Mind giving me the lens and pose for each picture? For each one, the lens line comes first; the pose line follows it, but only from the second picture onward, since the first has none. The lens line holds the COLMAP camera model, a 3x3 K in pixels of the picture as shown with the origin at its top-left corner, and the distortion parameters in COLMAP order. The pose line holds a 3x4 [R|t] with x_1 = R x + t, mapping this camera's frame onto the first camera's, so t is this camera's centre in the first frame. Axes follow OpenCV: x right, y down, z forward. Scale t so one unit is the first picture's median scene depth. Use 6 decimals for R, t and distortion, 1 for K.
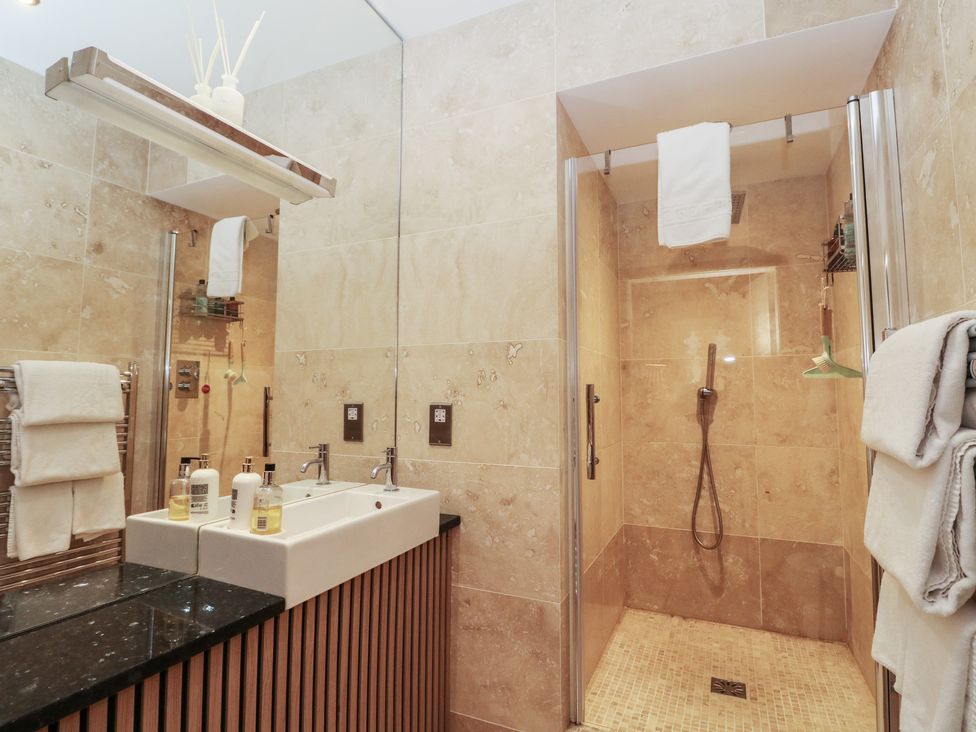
lens RADIAL K [[518.8, 0, 486.7], [0, 518.8, 358.8], [0, 0, 1]] dist [-0.003897, -0.007777]
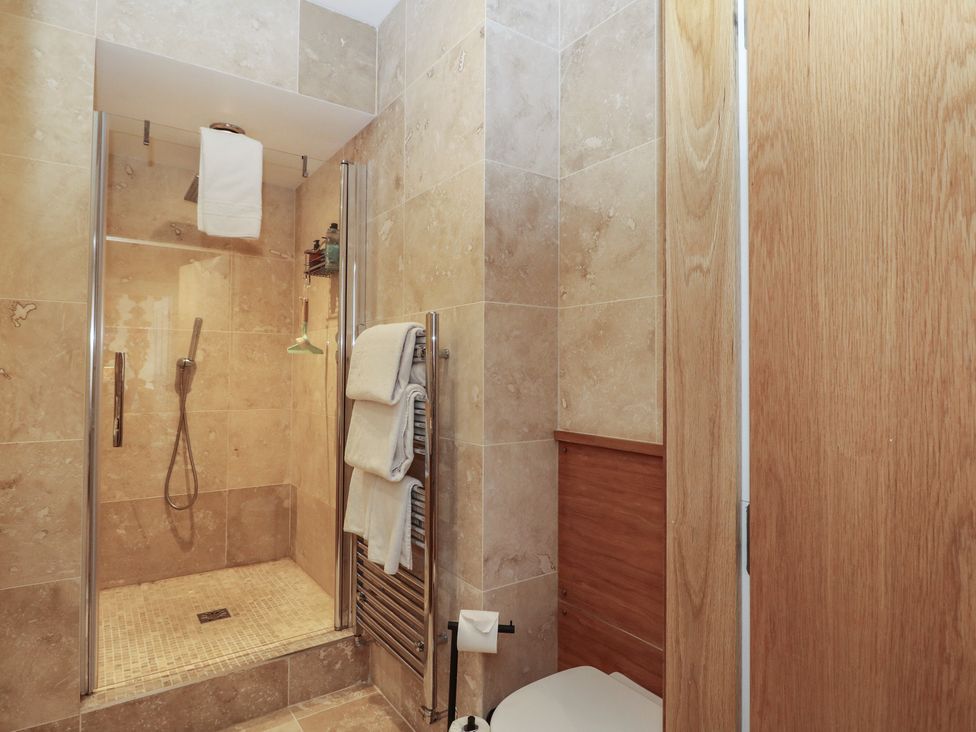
lens RADIAL K [[564.4, 0, 487.8], [0, 564.4, 366.6], [0, 0, 1]] dist [-0.003768, -0.000348]
pose [[0.506900, 0.010431, 0.861942, -0.284311], [-0.068604, 0.997243, 0.028278, -0.002865], [-0.859271, -0.073467, 0.506218, -0.120739]]
